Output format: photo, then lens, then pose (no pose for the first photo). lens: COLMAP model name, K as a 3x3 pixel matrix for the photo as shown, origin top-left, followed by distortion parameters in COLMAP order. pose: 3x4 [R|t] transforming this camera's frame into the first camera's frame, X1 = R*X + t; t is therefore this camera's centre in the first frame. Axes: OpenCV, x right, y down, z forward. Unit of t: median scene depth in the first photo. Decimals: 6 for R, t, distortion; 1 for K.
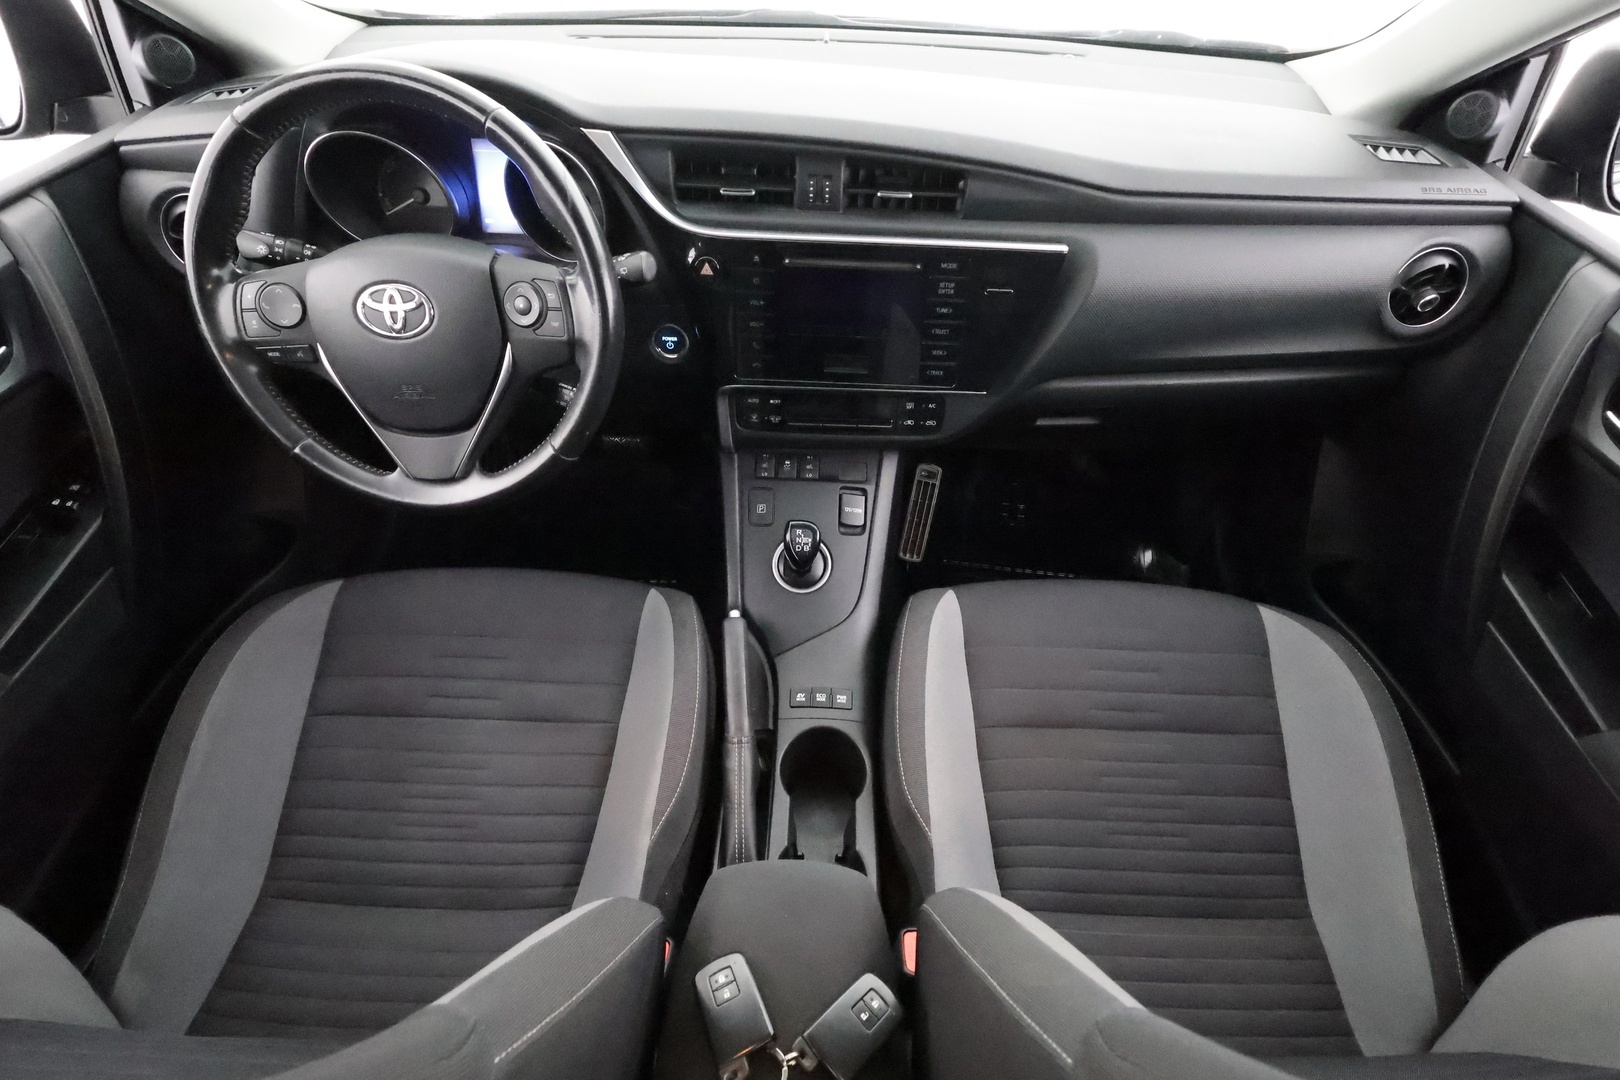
lens RADIAL K [[800.4, 0, 813.4], [0, 800.4, 567.1], [0, 0, 1]] dist [0.023947, 0.000178]
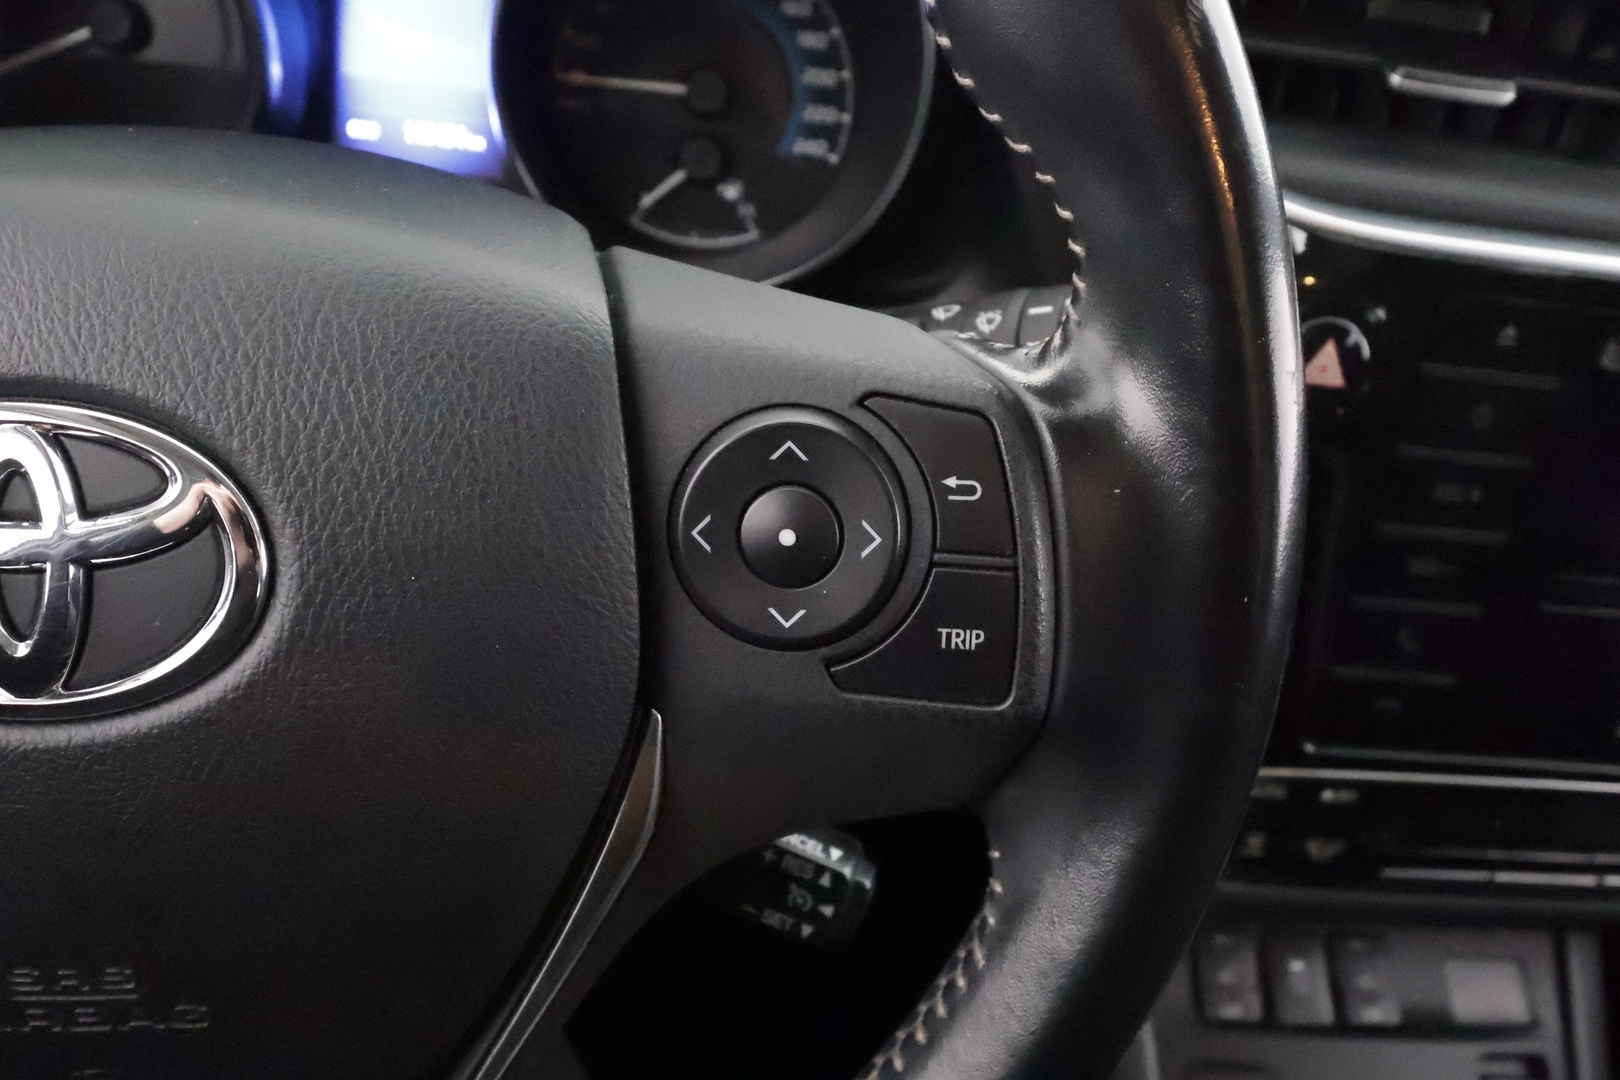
lens RADIAL K [[1351.5, 0, 813.0], [0, 1351.5, 622.7], [0, 0, 1]] dist [-0.004509, 0.002460]
pose [[0.990094, 0.013753, 0.139728, -0.354321], [0.005131, 0.990982, -0.133900, -0.236858], [-0.140310, 0.133291, 0.981095, 0.634786]]
